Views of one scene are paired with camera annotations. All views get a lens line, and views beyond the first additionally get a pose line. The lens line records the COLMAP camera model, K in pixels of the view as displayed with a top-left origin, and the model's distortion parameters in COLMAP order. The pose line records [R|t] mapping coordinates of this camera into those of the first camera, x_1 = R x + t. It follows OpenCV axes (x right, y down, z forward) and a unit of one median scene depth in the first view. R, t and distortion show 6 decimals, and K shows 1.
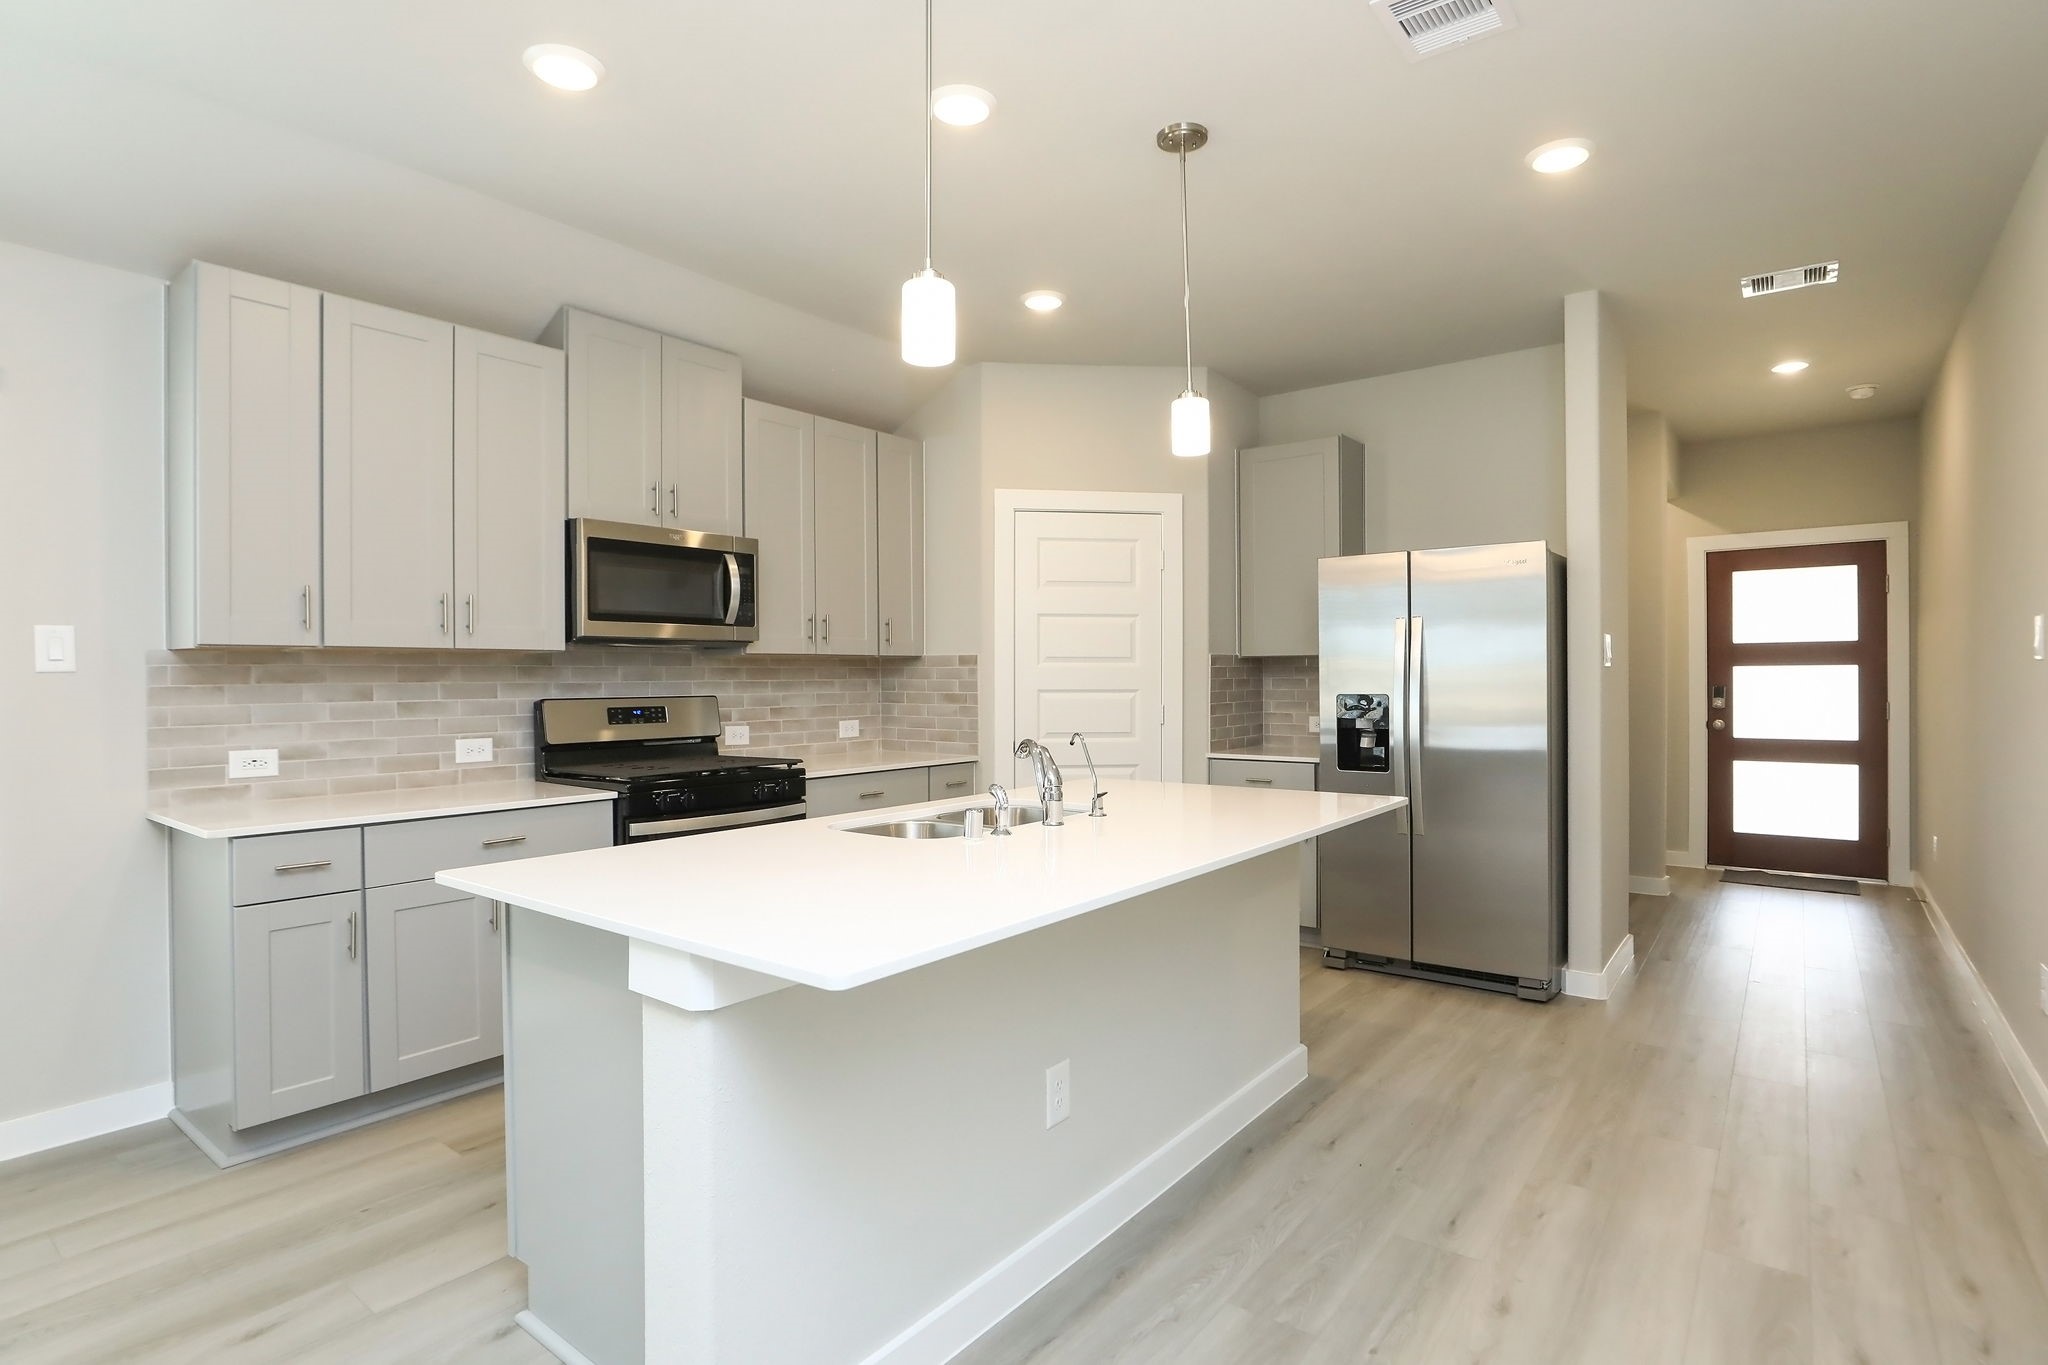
lens RADIAL K [[1006.4, 0, 1029.1], [0, 1006.4, 678.8], [0, 0, 1]] dist [0.006422, 0.000437]
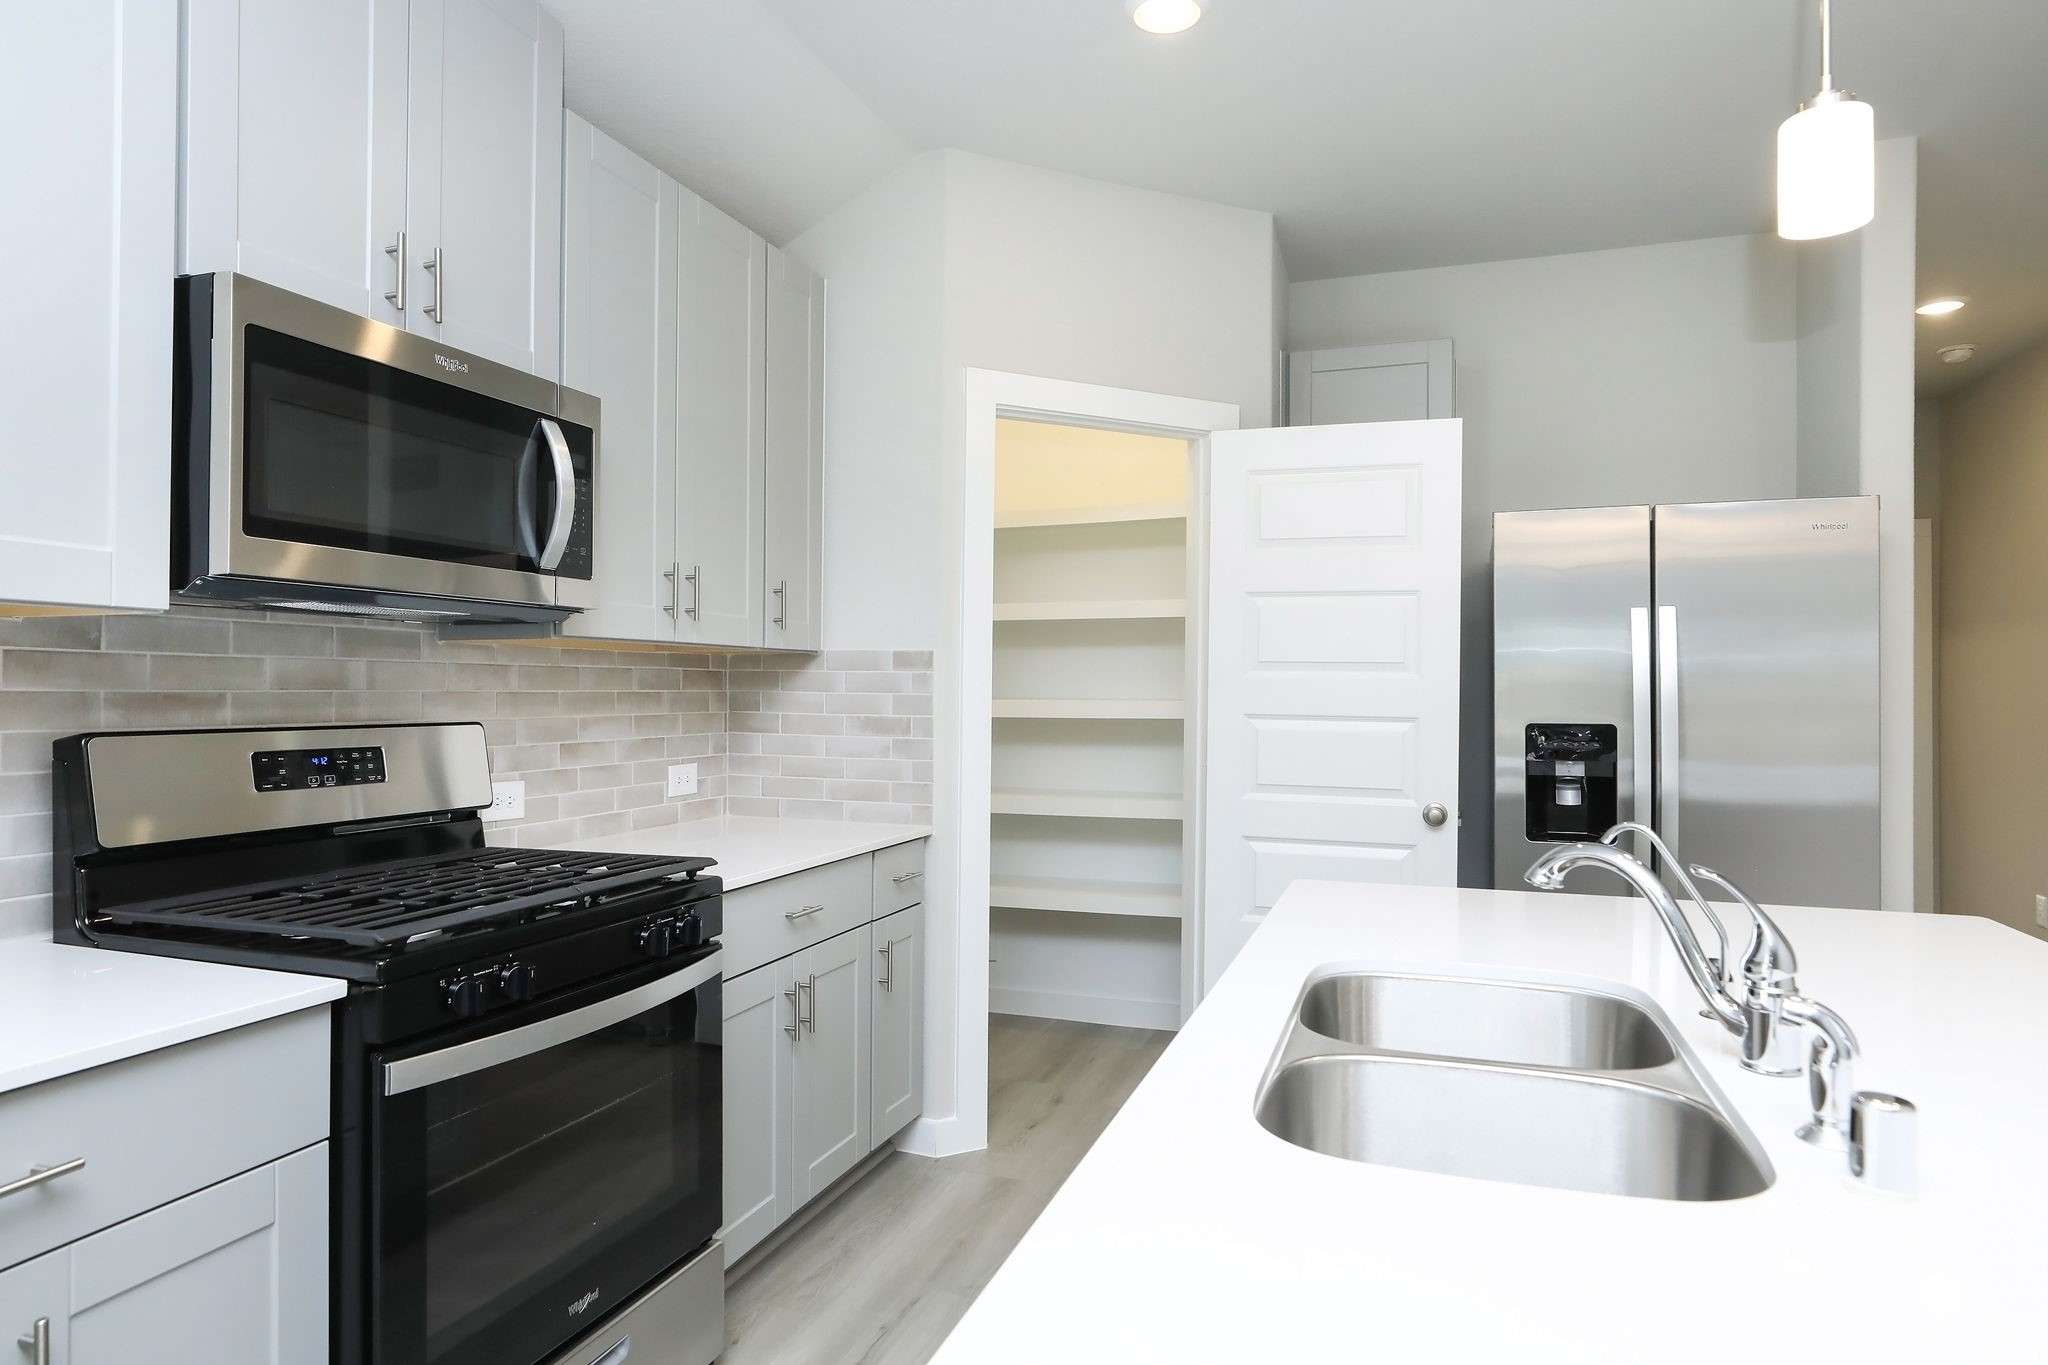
lens RADIAL K [[1186.5, 0, 1019.5], [0, 1186.5, 683.4], [0, 0, 1]] dist [0.009315, -0.000818]
pose [[0.955958, 0.013572, 0.293189, -0.221805], [-0.011559, 0.999896, -0.008599, 0.000118], [-0.293275, 0.004831, 0.956016, 0.365733]]
